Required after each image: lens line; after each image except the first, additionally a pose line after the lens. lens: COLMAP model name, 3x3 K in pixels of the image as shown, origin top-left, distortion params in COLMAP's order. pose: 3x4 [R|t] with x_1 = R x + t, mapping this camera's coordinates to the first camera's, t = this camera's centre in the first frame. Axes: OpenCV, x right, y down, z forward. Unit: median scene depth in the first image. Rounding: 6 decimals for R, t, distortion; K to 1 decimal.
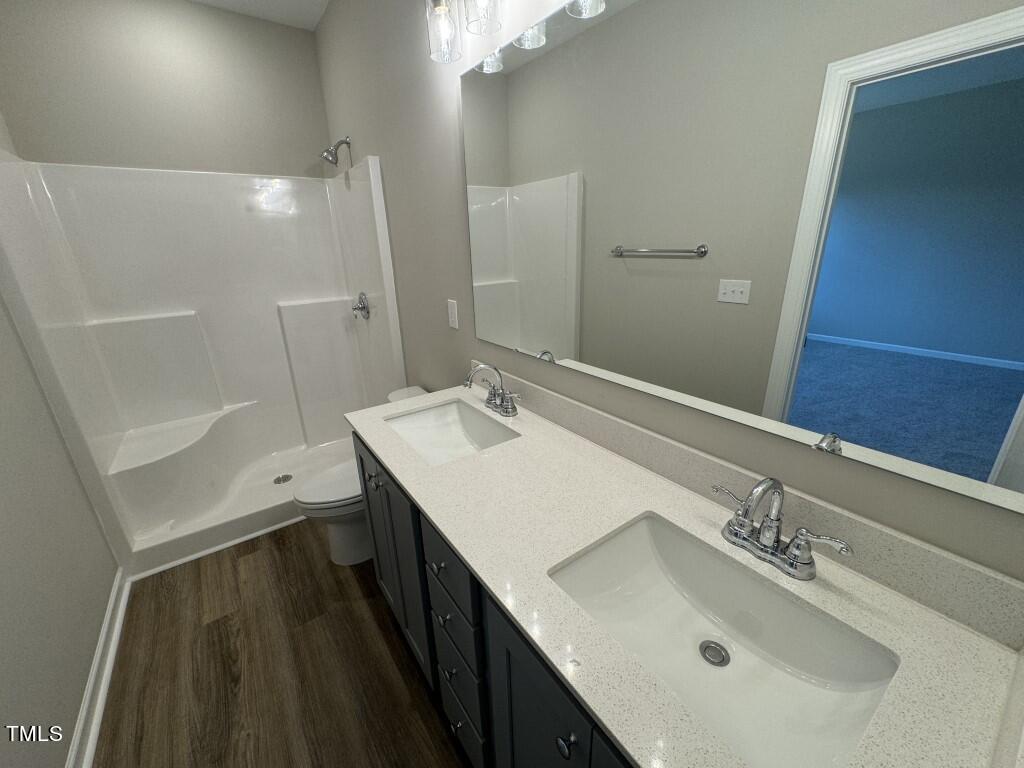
lens RADIAL K [[407.3, 0, 511.6], [0, 407.3, 384.2], [0, 0, 1]] dist [-0.002373, 0.000441]
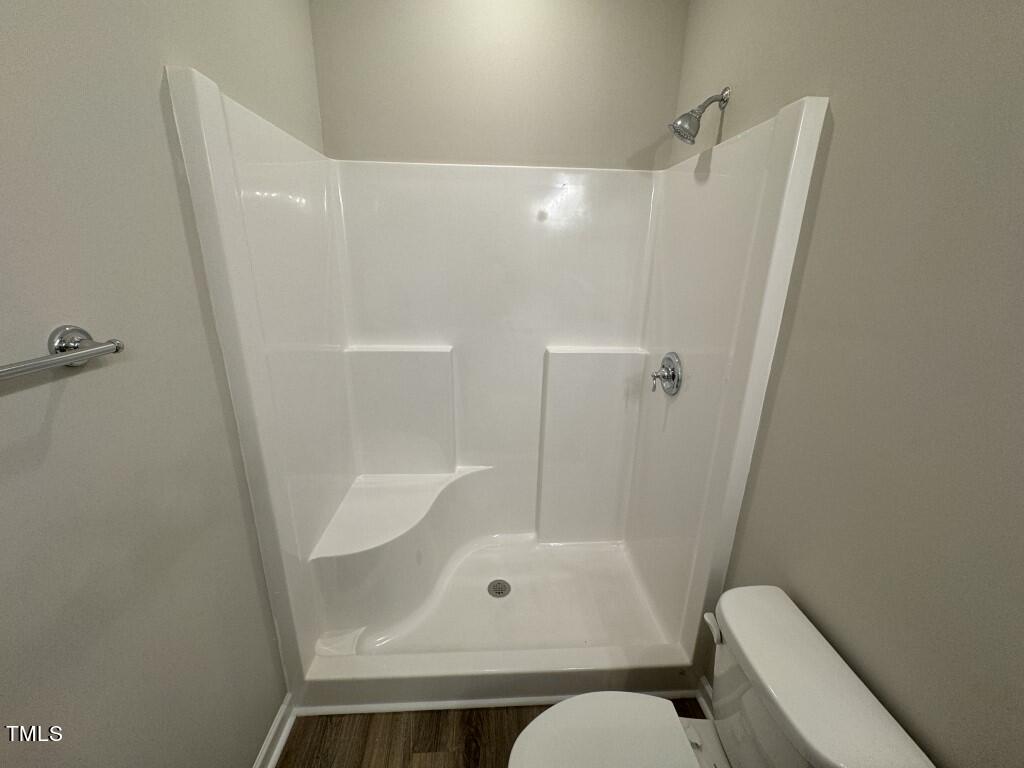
lens RADIAL K [[407.3, 0, 512.4], [0, 407.3, 383.4], [0, 0, 1]] dist [-0.002373, 0.000441]
pose [[0.842307, 0.204877, -0.498542, -0.283235], [-0.219713, 0.975118, 0.029513, -0.158691], [0.492184, 0.084677, 0.866363, 0.393494]]
